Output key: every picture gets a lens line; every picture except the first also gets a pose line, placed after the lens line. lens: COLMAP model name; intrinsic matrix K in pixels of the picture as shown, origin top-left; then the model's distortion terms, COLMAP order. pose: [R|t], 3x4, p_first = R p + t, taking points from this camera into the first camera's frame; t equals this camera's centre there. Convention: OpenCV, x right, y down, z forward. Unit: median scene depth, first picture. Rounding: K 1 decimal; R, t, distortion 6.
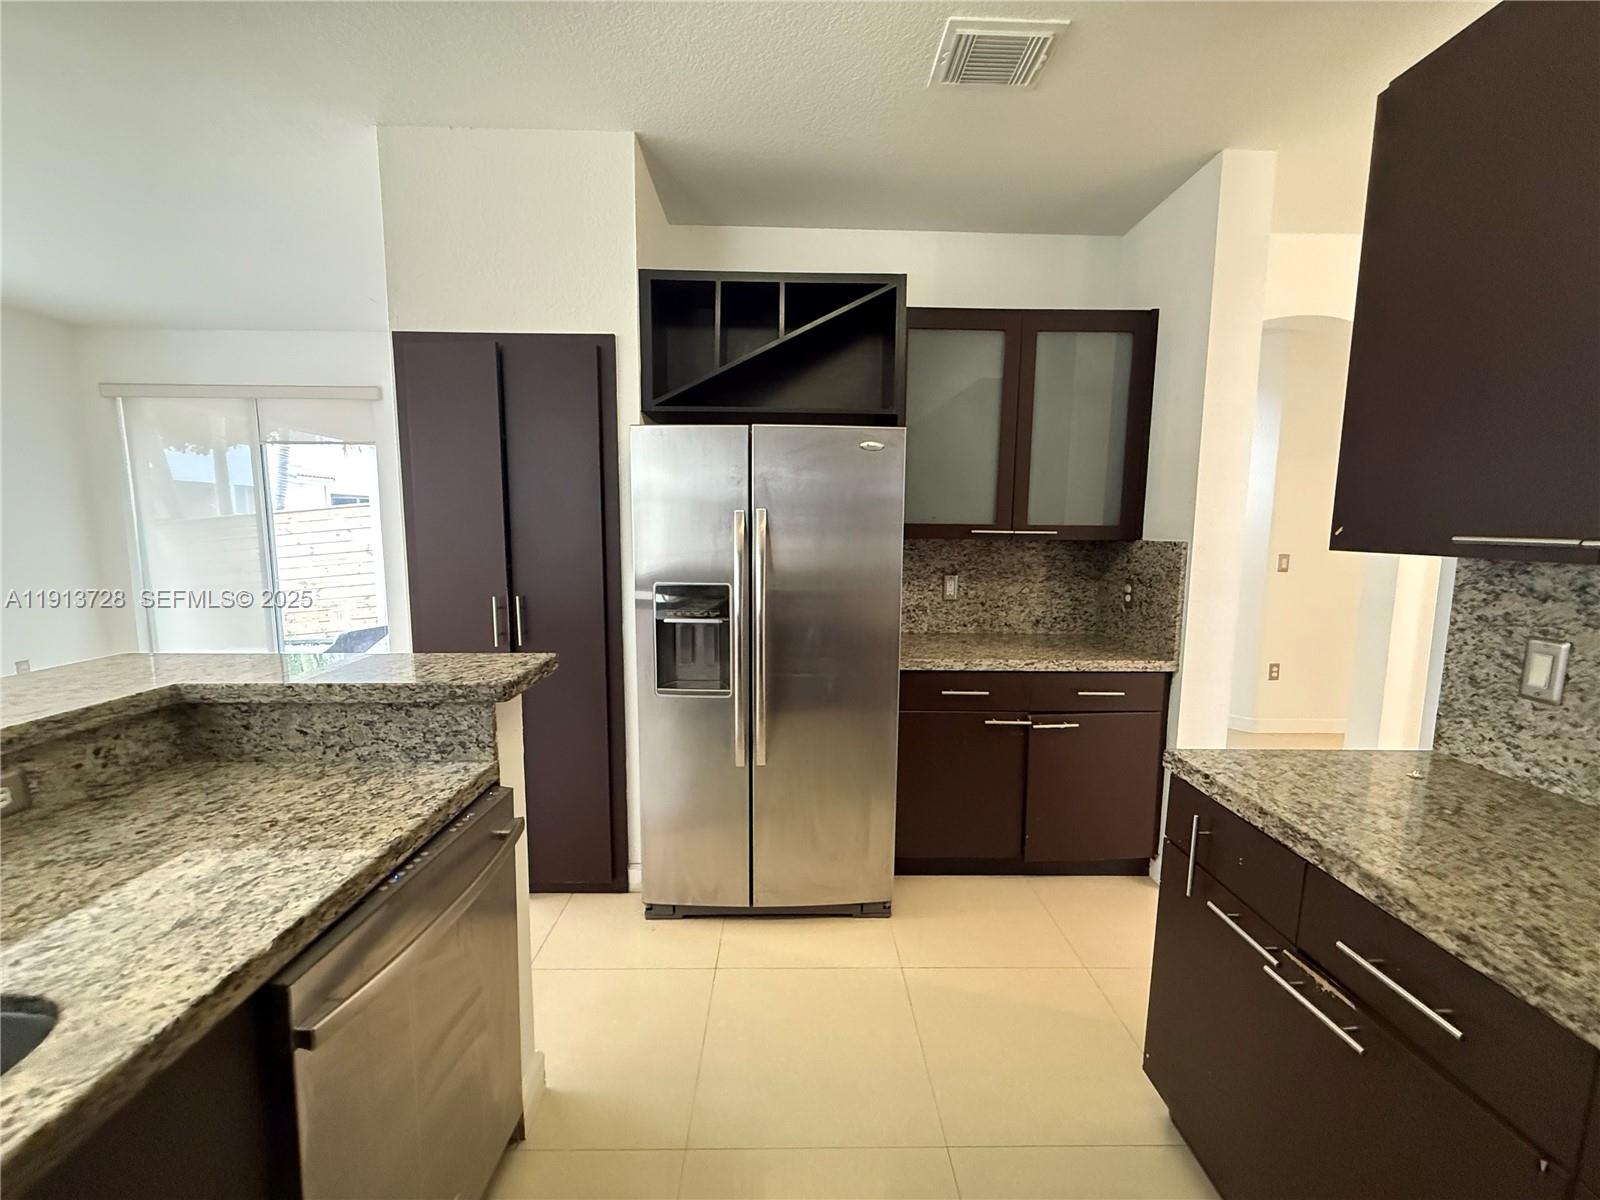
lens RADIAL K [[639.9, 0, 799.3], [0, 639.9, 603.1], [0, 0, 1]] dist [0.001056, 0.000304]
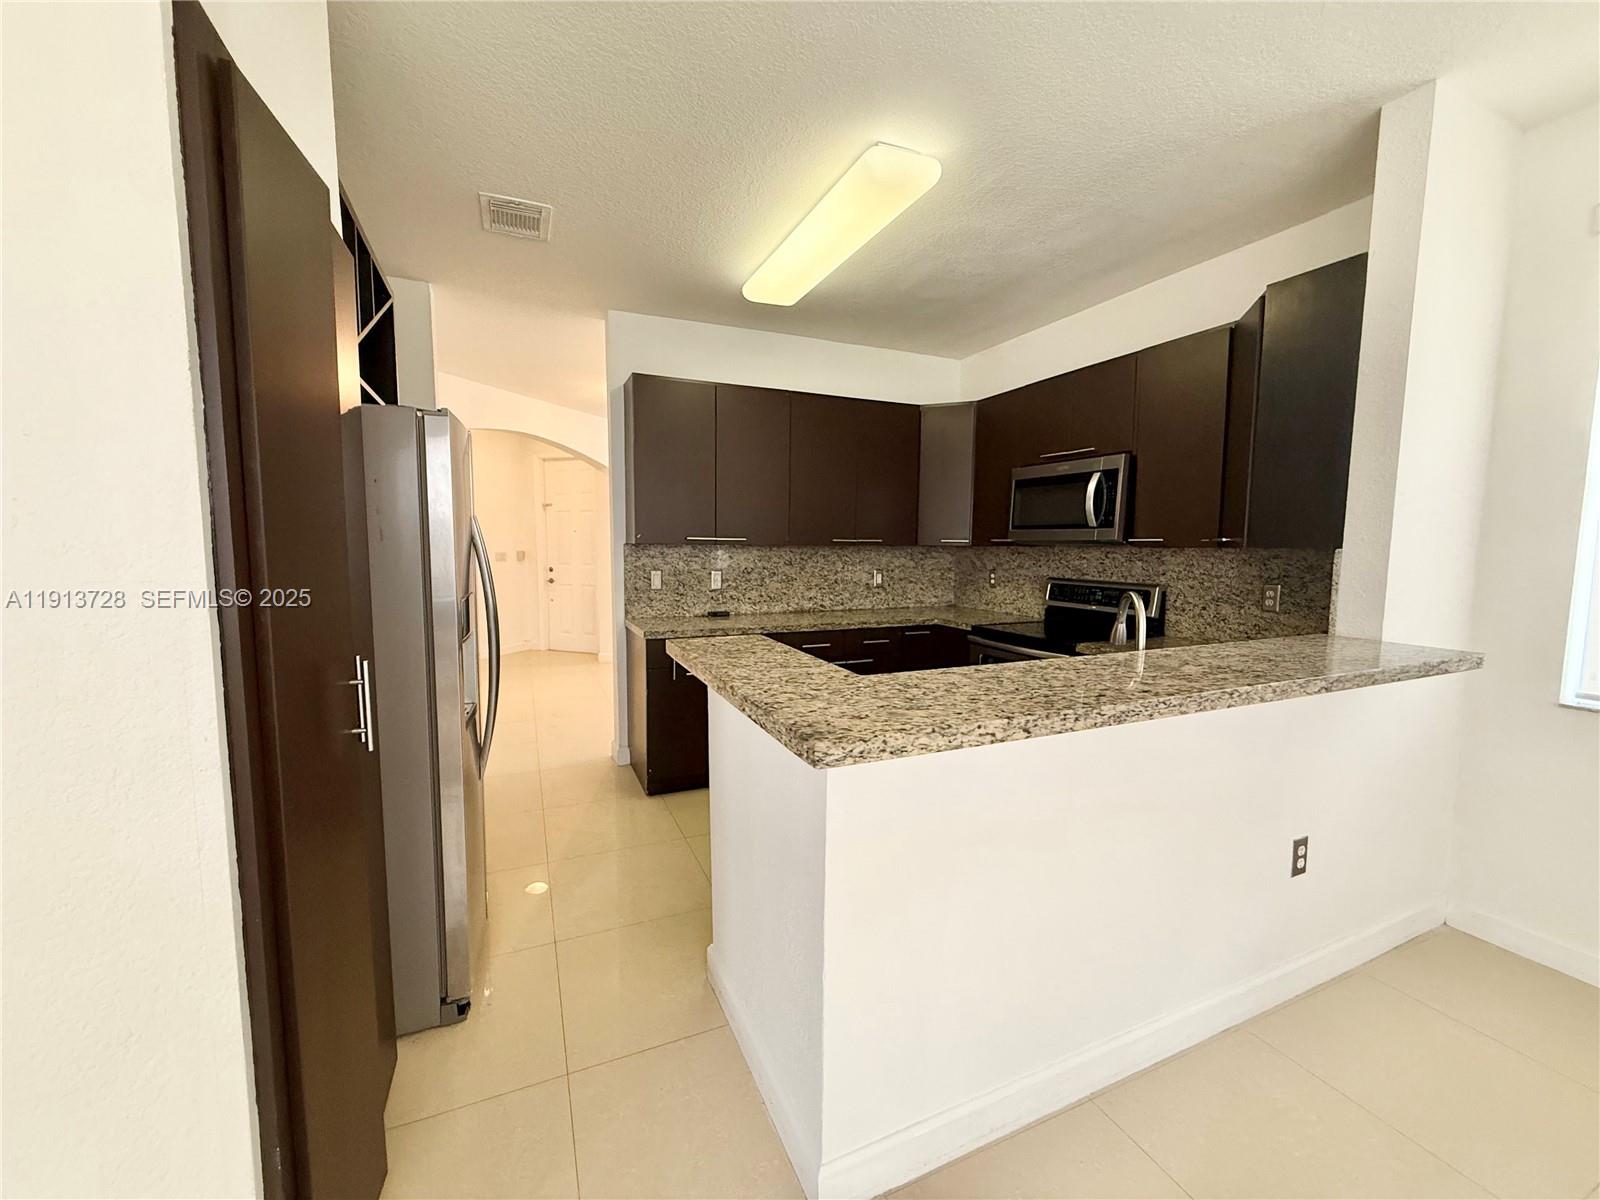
lens RADIAL K [[639.9, 0, 799.3], [0, 639.9, 603.1], [0, 0, 1]] dist [0.001056, 0.000304]
pose [[-0.392697, -0.098864, 0.914338, -1.918854], [0.101783, 0.983426, 0.150048, -0.176265], [-0.914018, 0.151987, -0.376126, 1.492797]]
